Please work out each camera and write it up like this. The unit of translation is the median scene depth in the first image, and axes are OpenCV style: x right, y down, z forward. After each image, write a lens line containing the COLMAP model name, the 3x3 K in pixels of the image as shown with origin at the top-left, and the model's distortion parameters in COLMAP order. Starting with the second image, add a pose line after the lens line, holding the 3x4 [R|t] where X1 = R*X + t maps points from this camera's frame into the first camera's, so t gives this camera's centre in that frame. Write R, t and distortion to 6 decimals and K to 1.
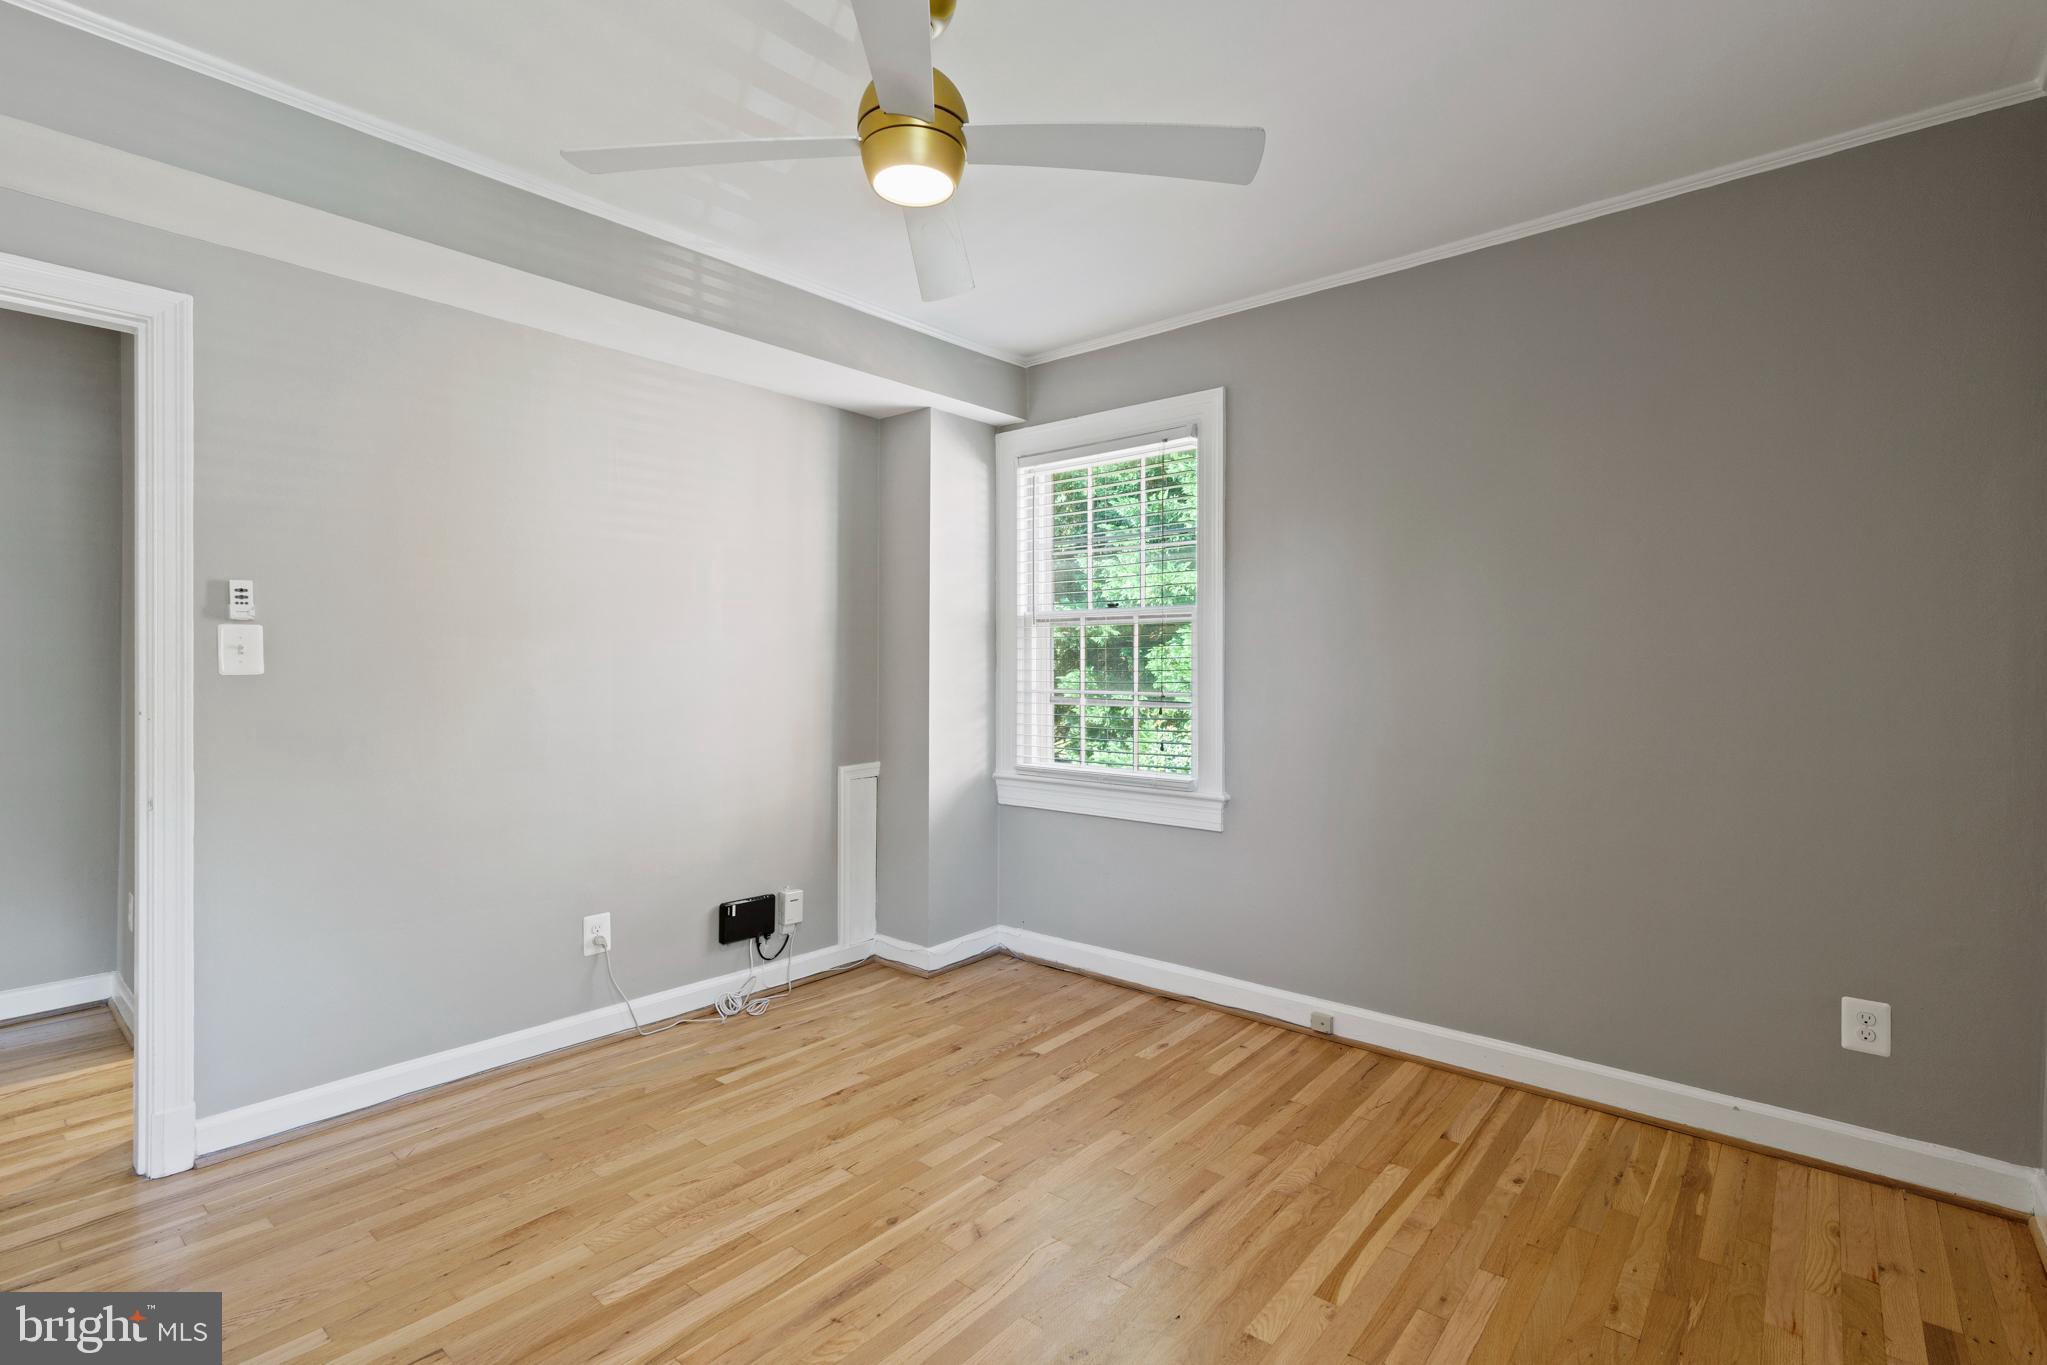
lens RADIAL K [[939.2, 0, 1028.1], [0, 939.2, 674.4], [0, 0, 1]] dist [-0.012415, 0.004757]
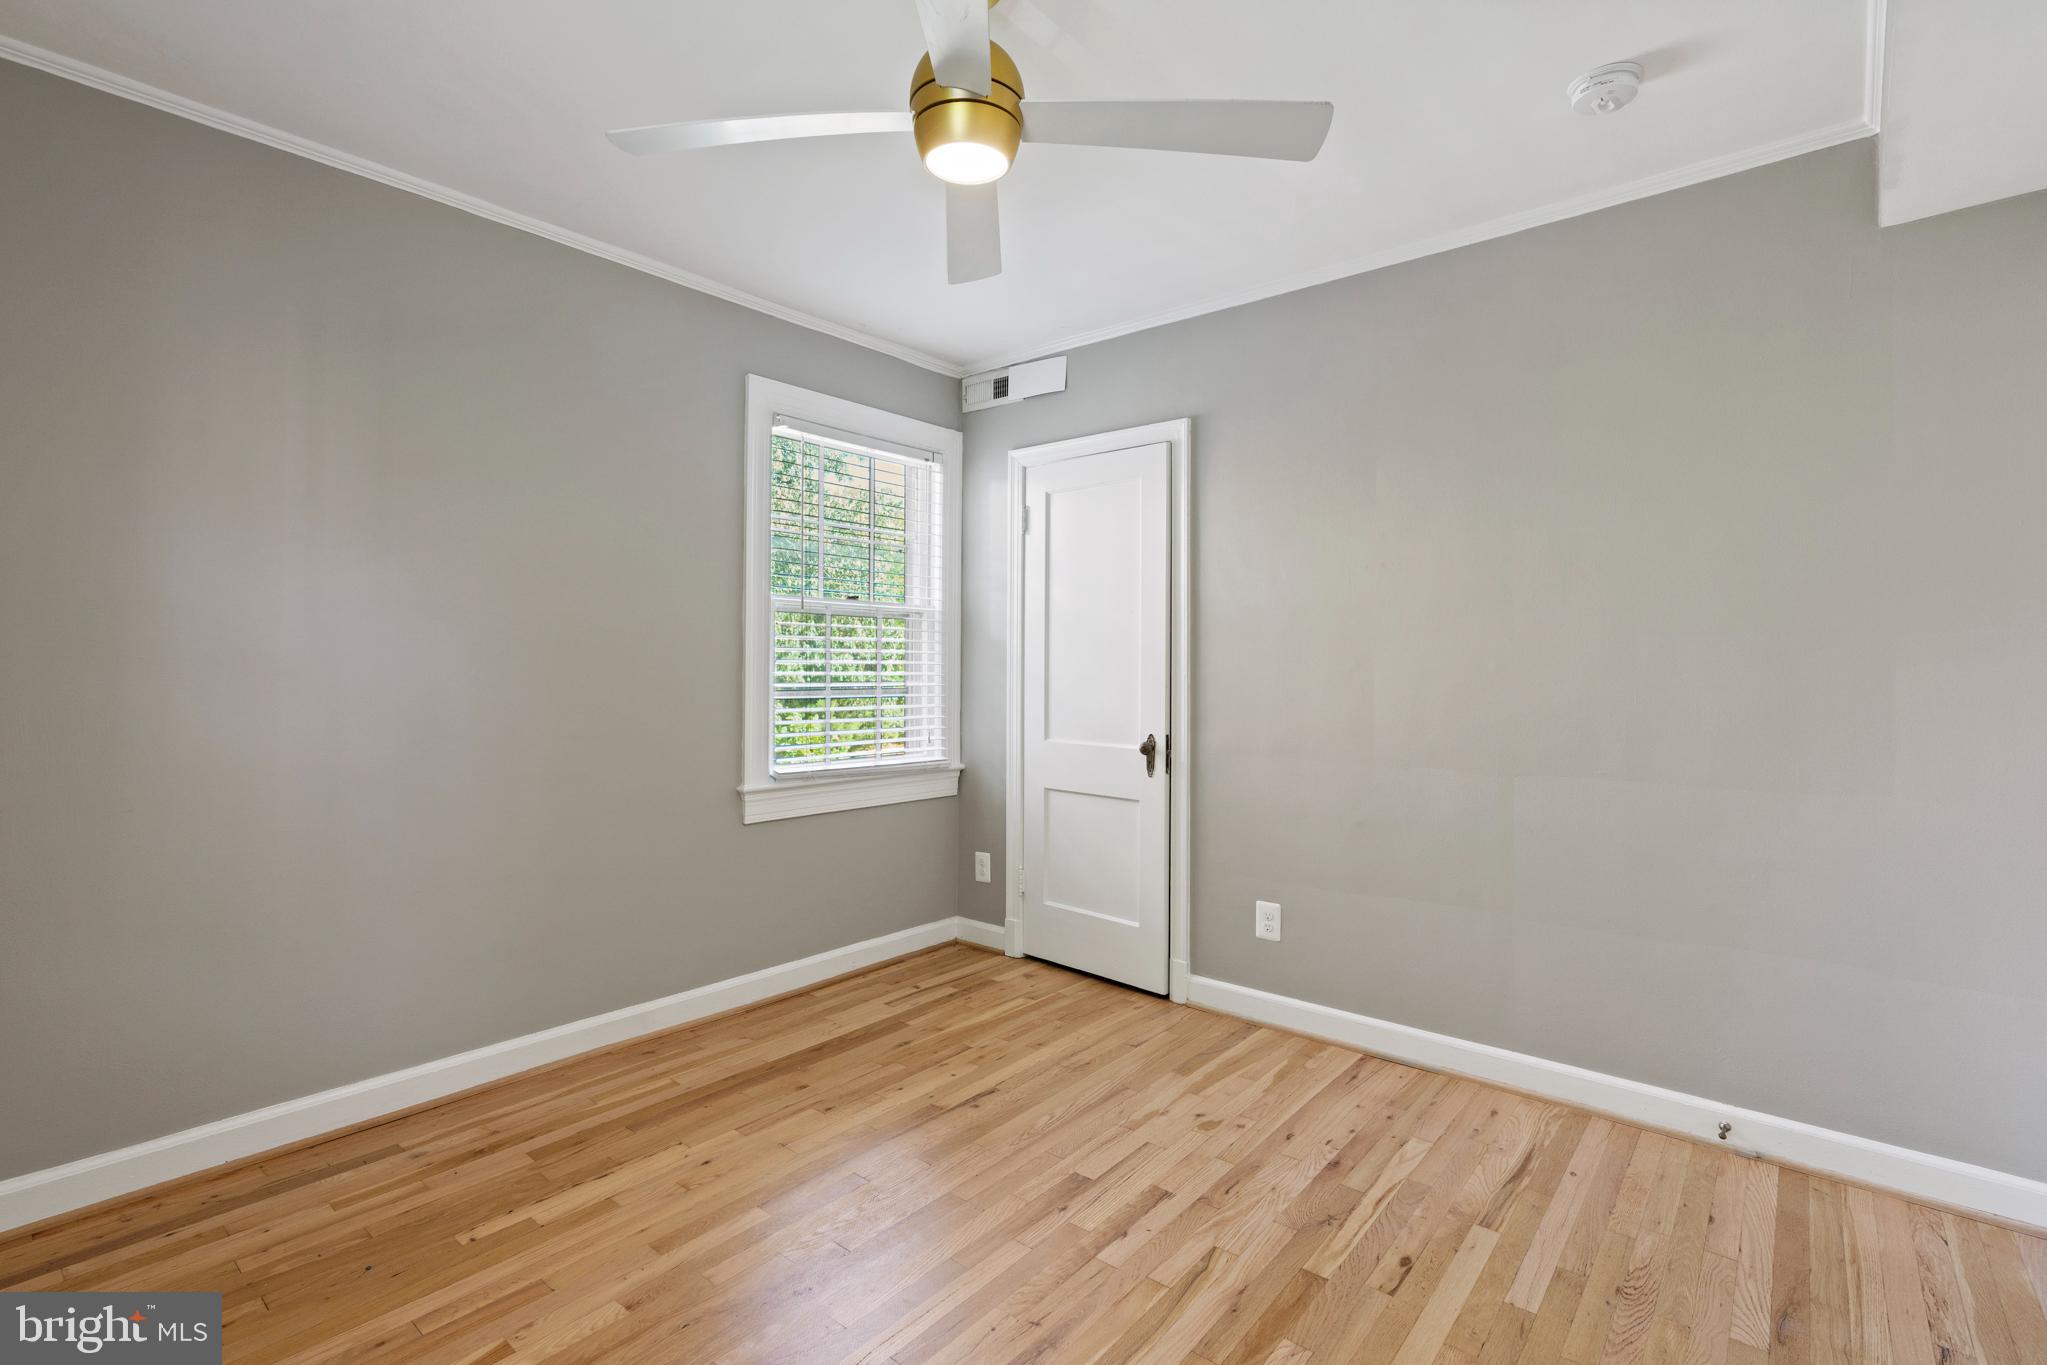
lens RADIAL K [[939.2, 0, 1027.1], [0, 939.2, 674.6], [0, 0, 1]] dist [-0.012415, 0.004757]
pose [[-0.999972, -0.007361, -0.000909, -0.119374], [-0.007368, 0.999940, 0.008134, -0.000645], [0.000849, 0.008140, -0.999967, 1.235105]]
